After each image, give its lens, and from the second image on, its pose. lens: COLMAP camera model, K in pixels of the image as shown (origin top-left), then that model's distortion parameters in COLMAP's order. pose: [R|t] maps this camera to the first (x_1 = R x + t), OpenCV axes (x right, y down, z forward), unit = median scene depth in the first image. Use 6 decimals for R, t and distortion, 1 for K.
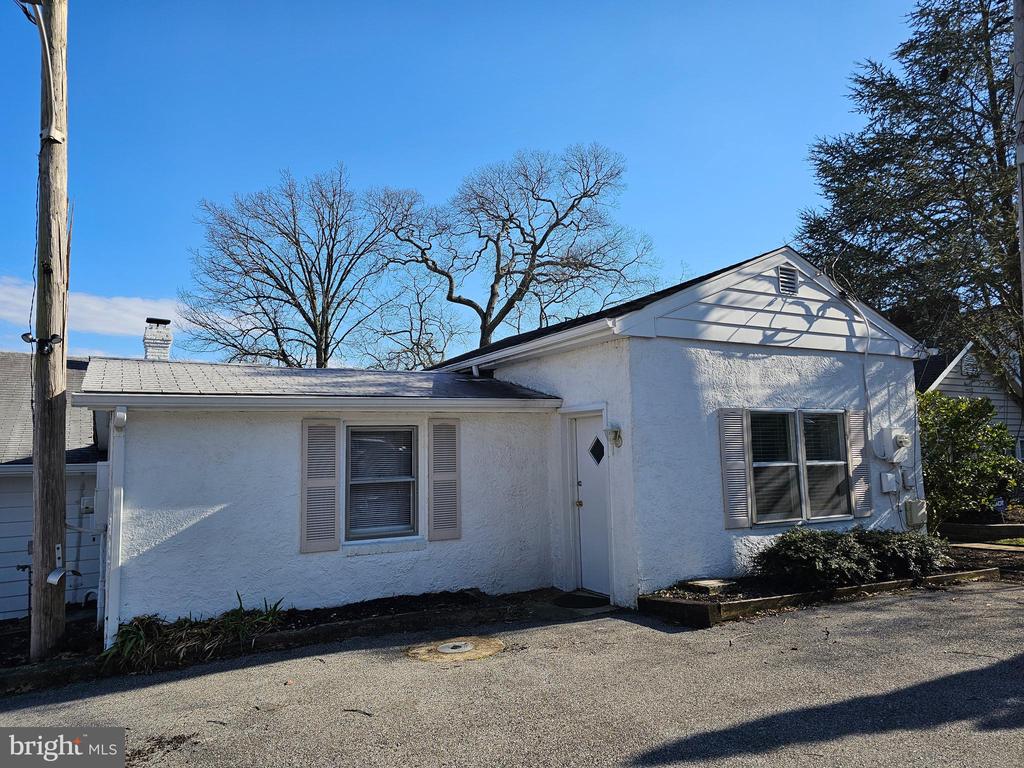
lens RADIAL K [[687.7, 0, 514.4], [0, 687.7, 383.3], [0, 0, 1]] dist [0.055758, -0.026460]
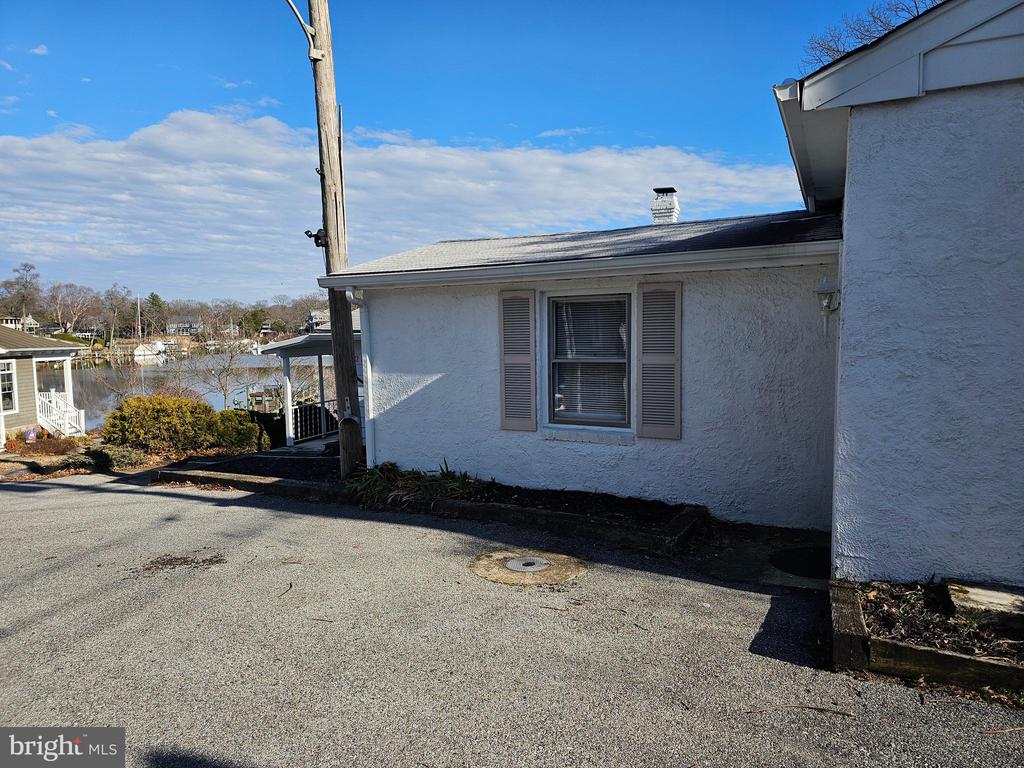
lens RADIAL K [[687.7, 0, 514.0], [0, 687.7, 384.5], [0, 0, 1]] dist [0.055758, -0.026460]
pose [[0.581234, 0.079225, -0.809870, 0.512179], [0.083560, 0.984177, 0.156247, 0.035030], [0.809435, -0.158489, 0.565417, 0.505776]]
